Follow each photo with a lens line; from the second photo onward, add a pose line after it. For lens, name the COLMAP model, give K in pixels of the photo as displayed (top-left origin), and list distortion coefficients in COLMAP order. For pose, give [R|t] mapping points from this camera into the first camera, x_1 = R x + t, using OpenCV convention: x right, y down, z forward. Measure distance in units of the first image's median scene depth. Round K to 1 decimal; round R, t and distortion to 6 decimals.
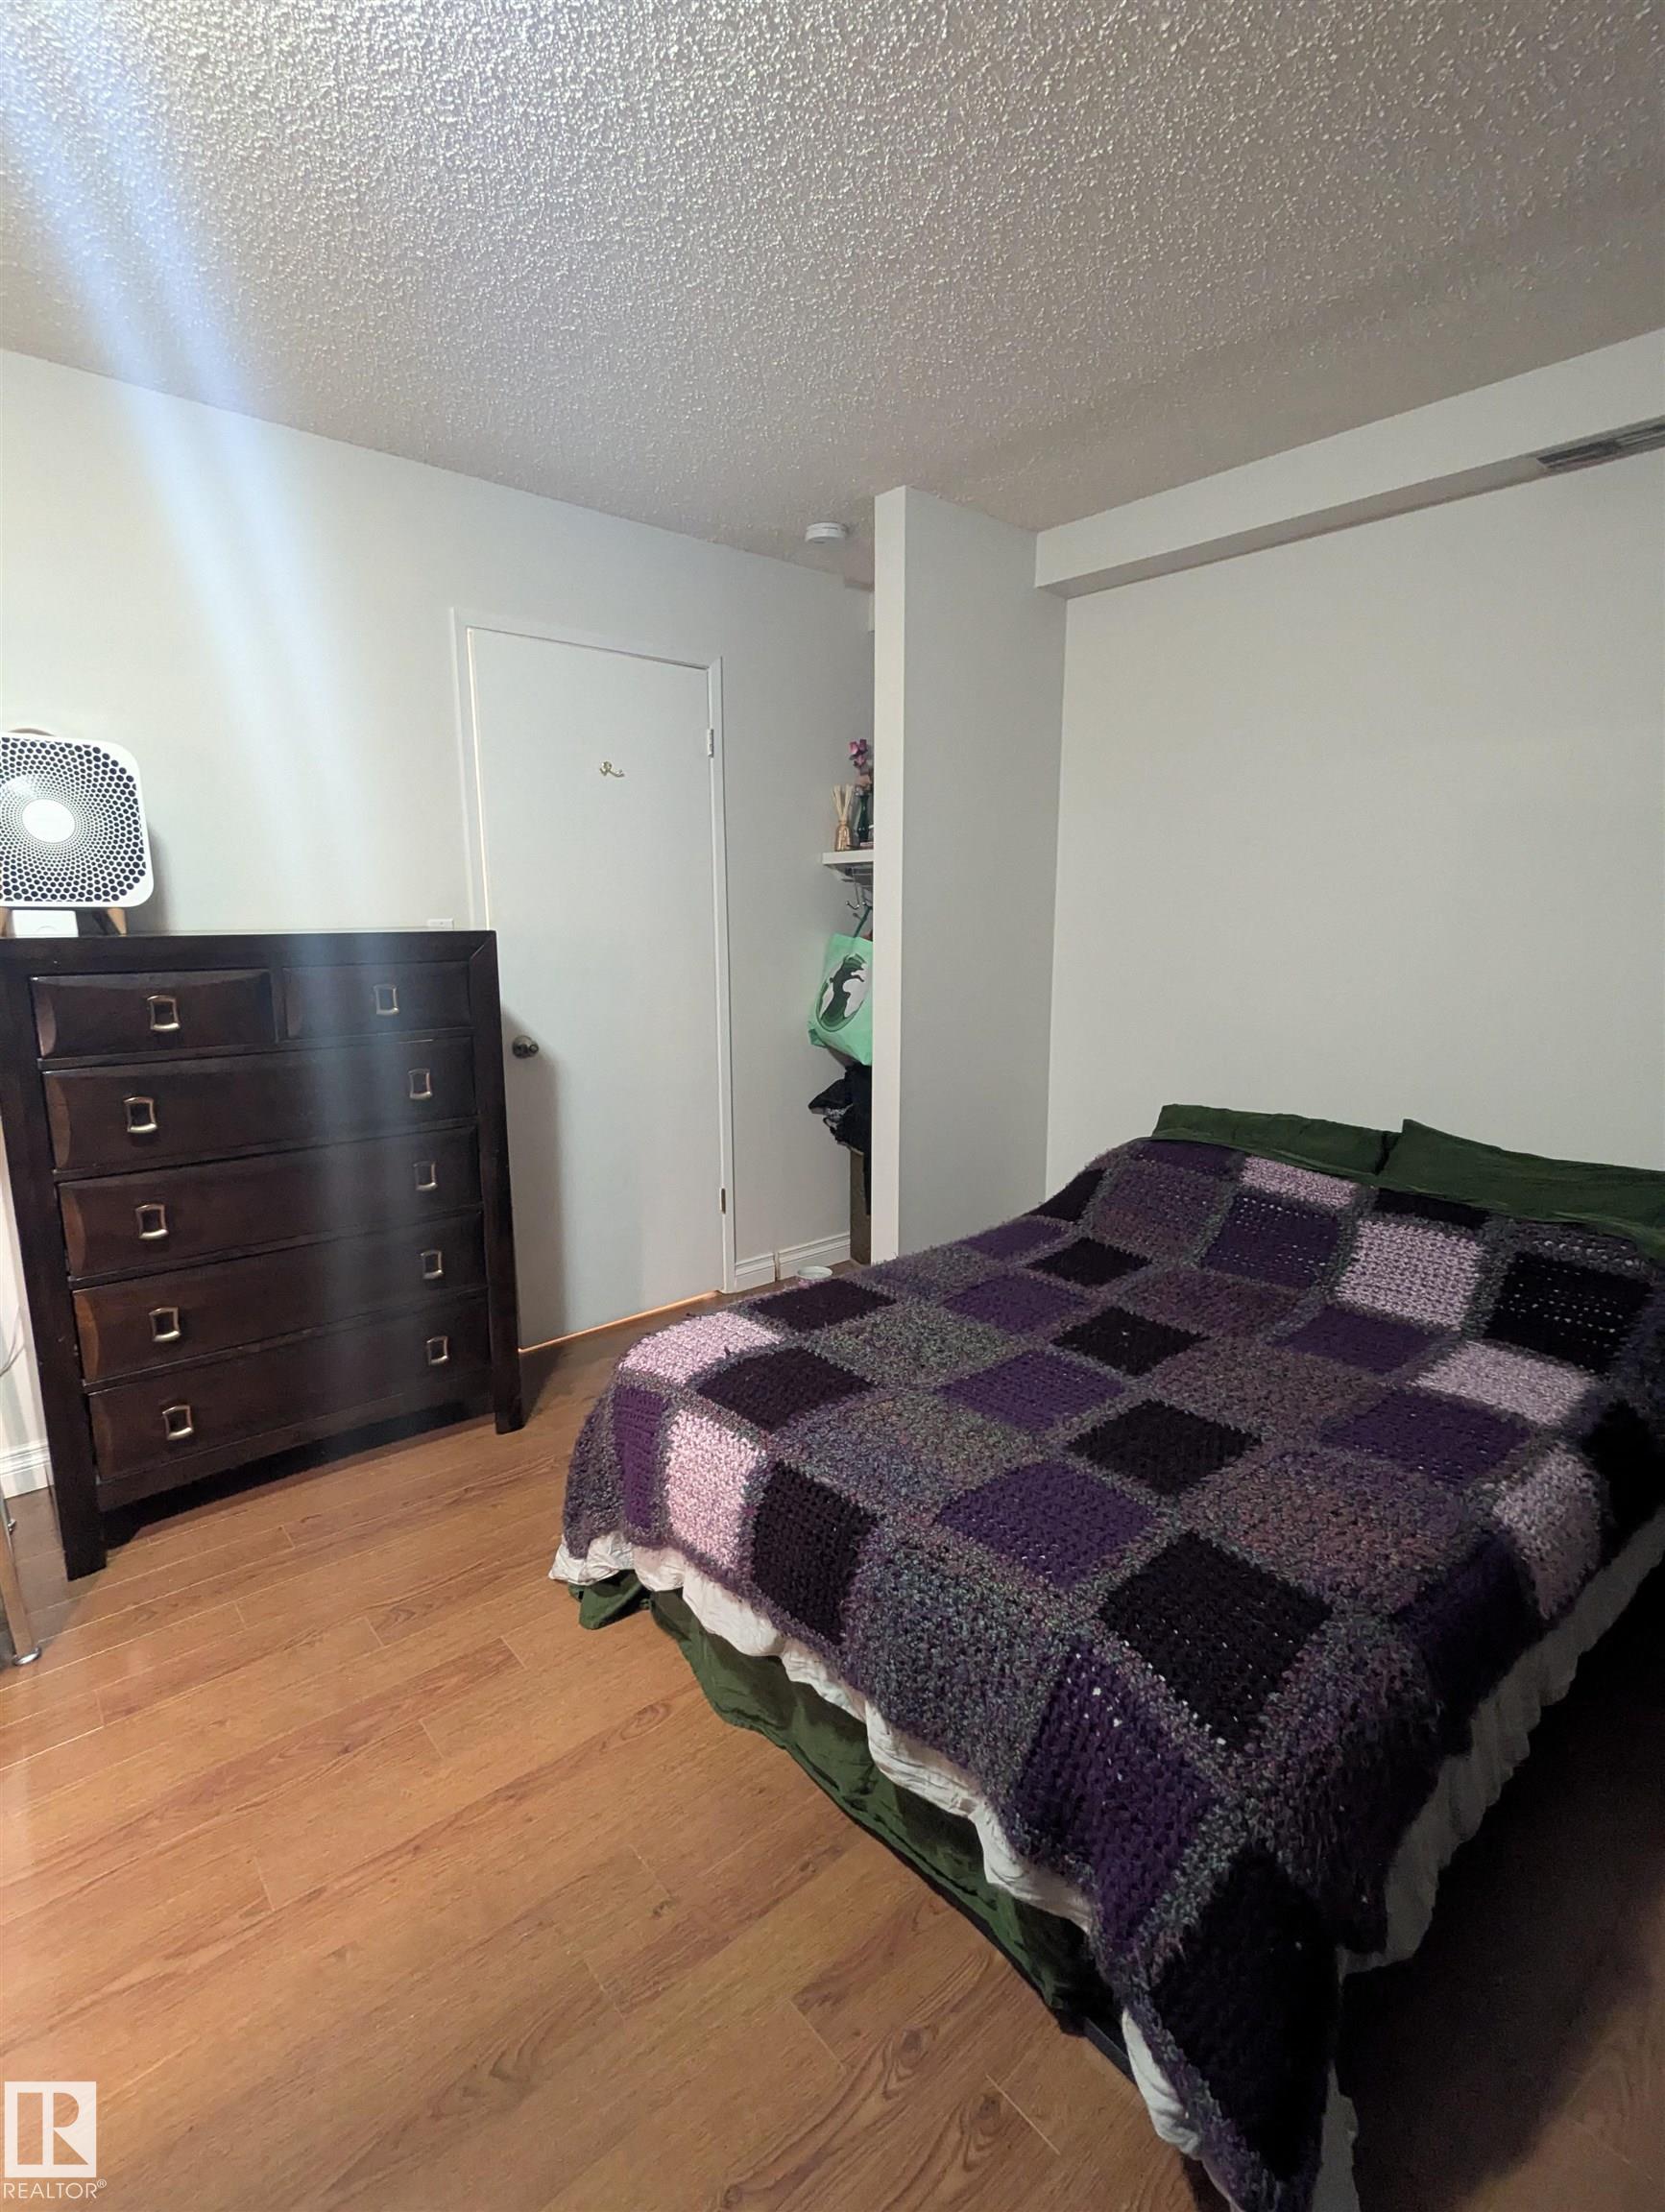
lens RADIAL K [[1038.4, 0, 833.5], [0, 1038.4, 1115.2], [0, 0, 1]] dist [-0.001161, -0.000314]
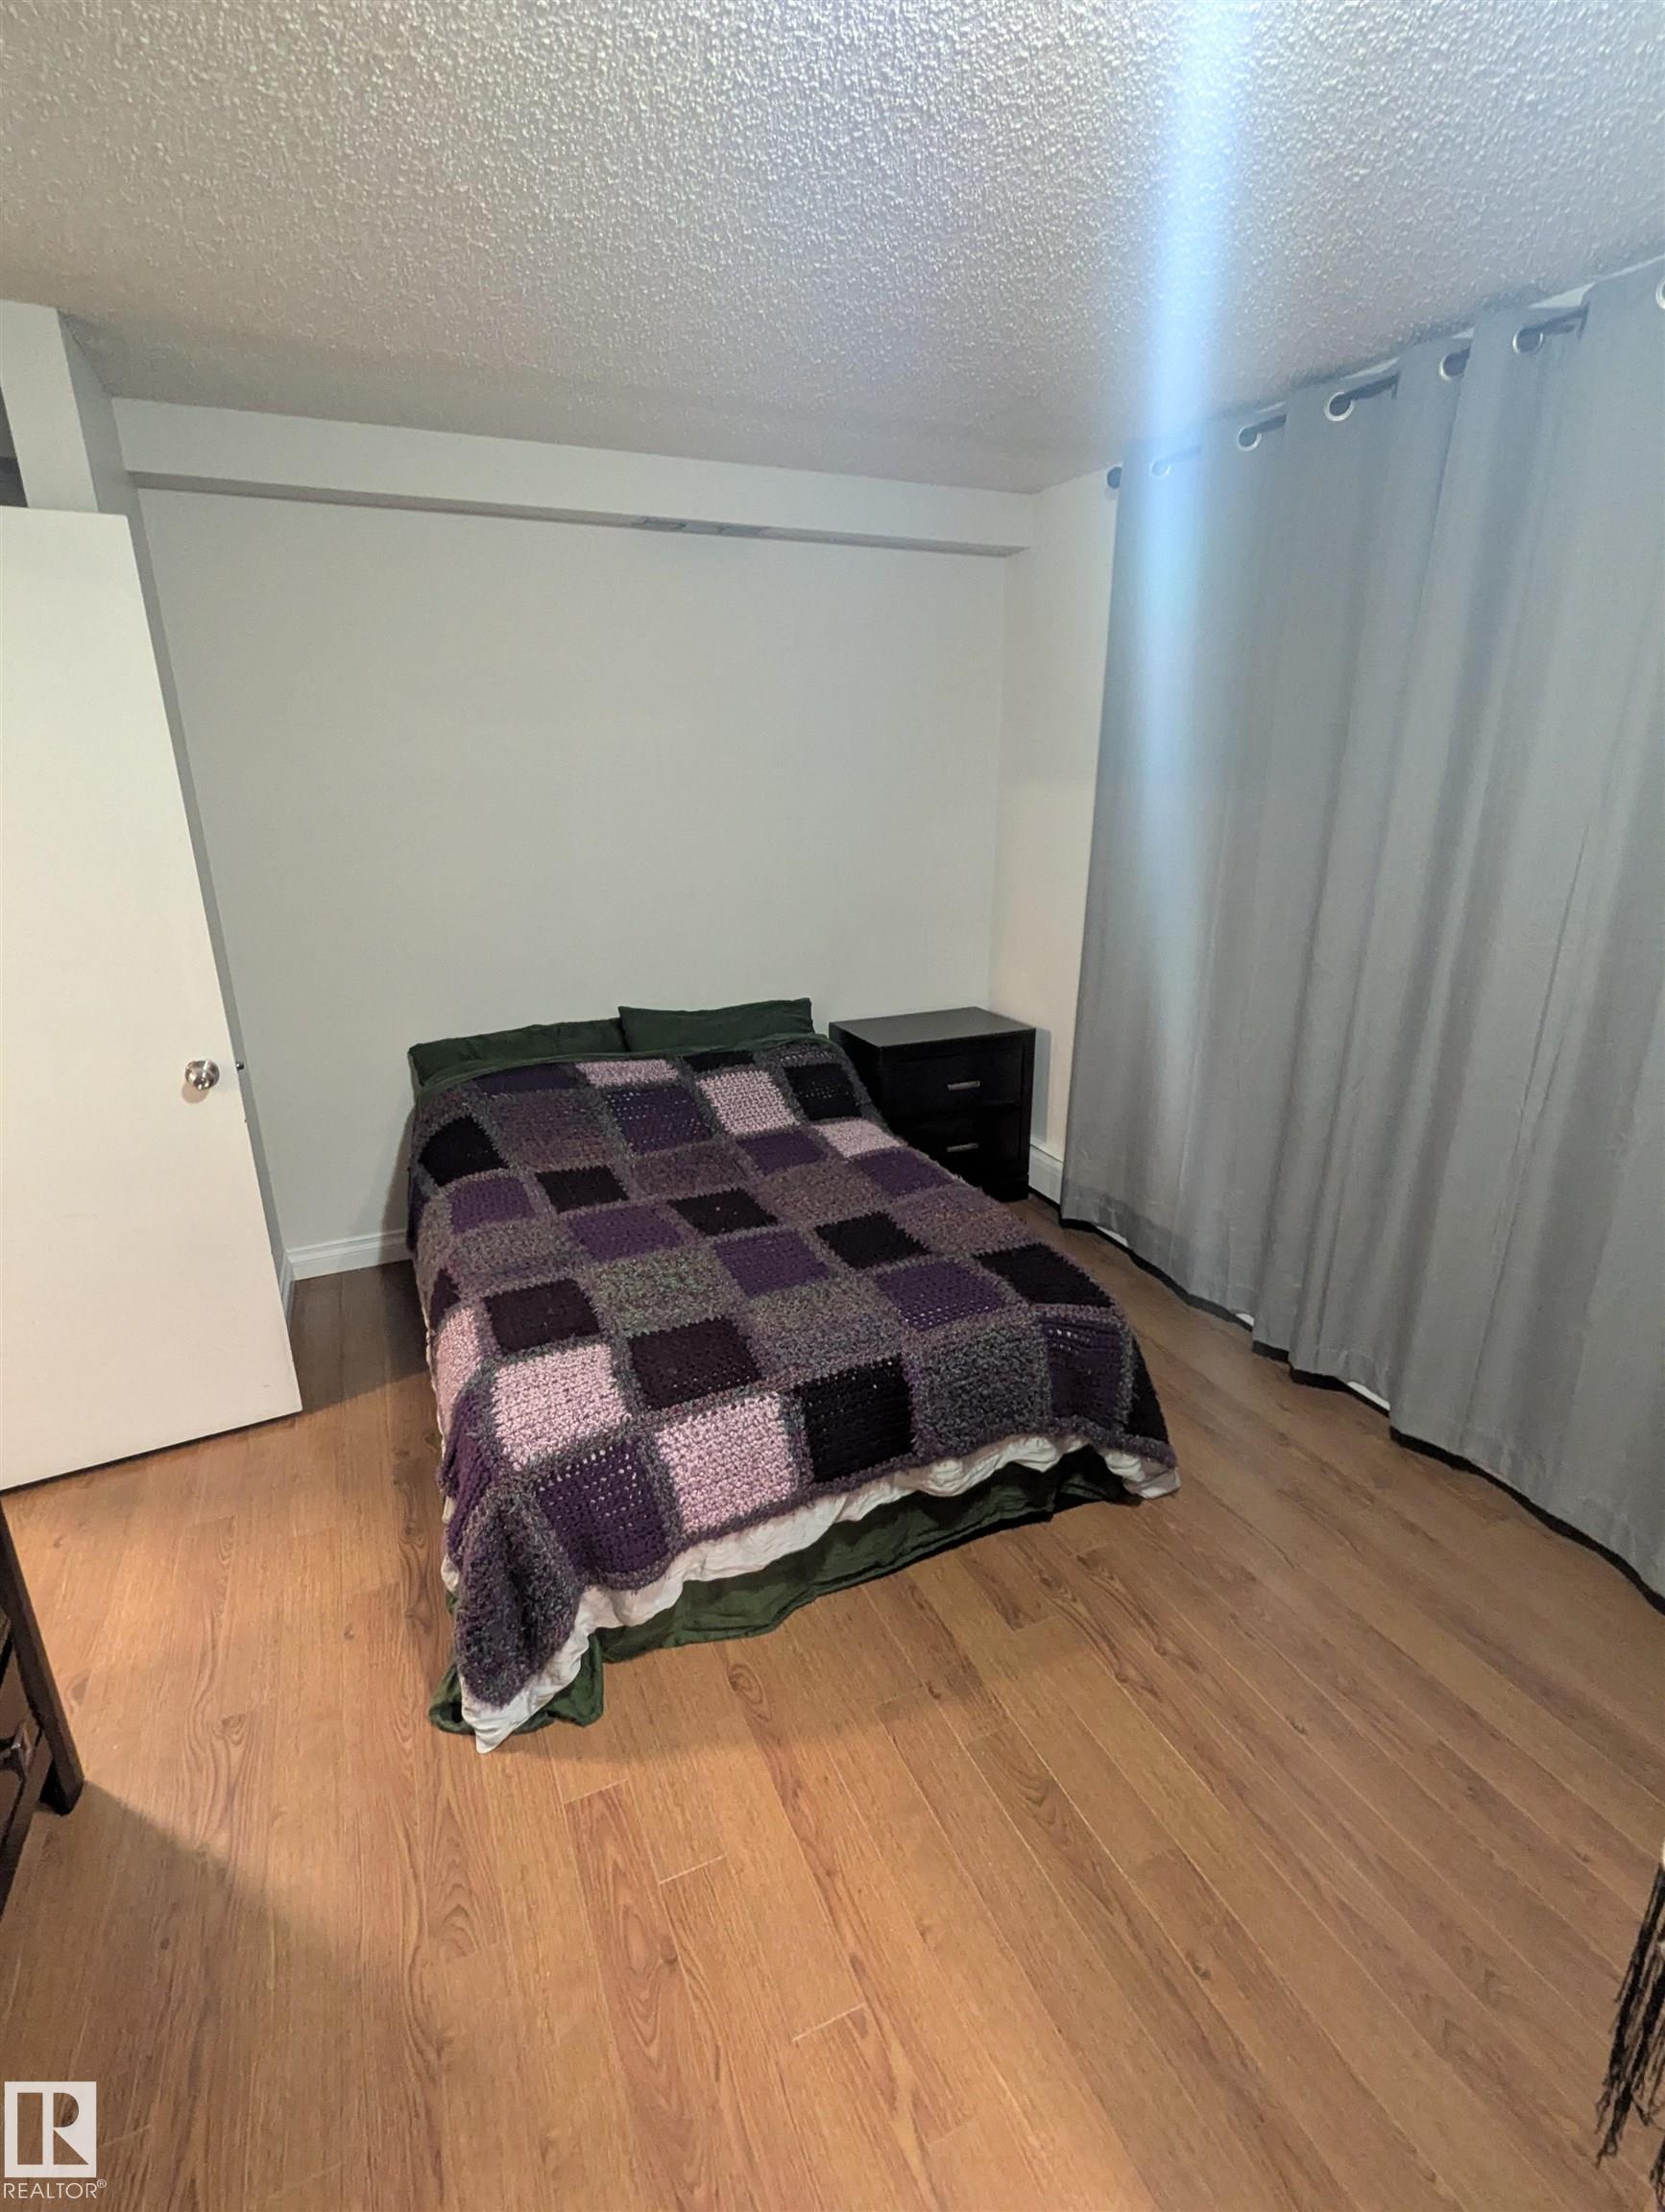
lens RADIAL K [[1038.4, 0, 836.5], [0, 1038.4, 1098.8], [0, 0, 1]] dist [-0.001161, -0.000314]
pose [[0.292020, -0.302454, 0.907329, -0.825422], [0.197981, 0.947248, 0.252042, -0.222096], [-0.935697, 0.106032, 0.336495, 0.411143]]
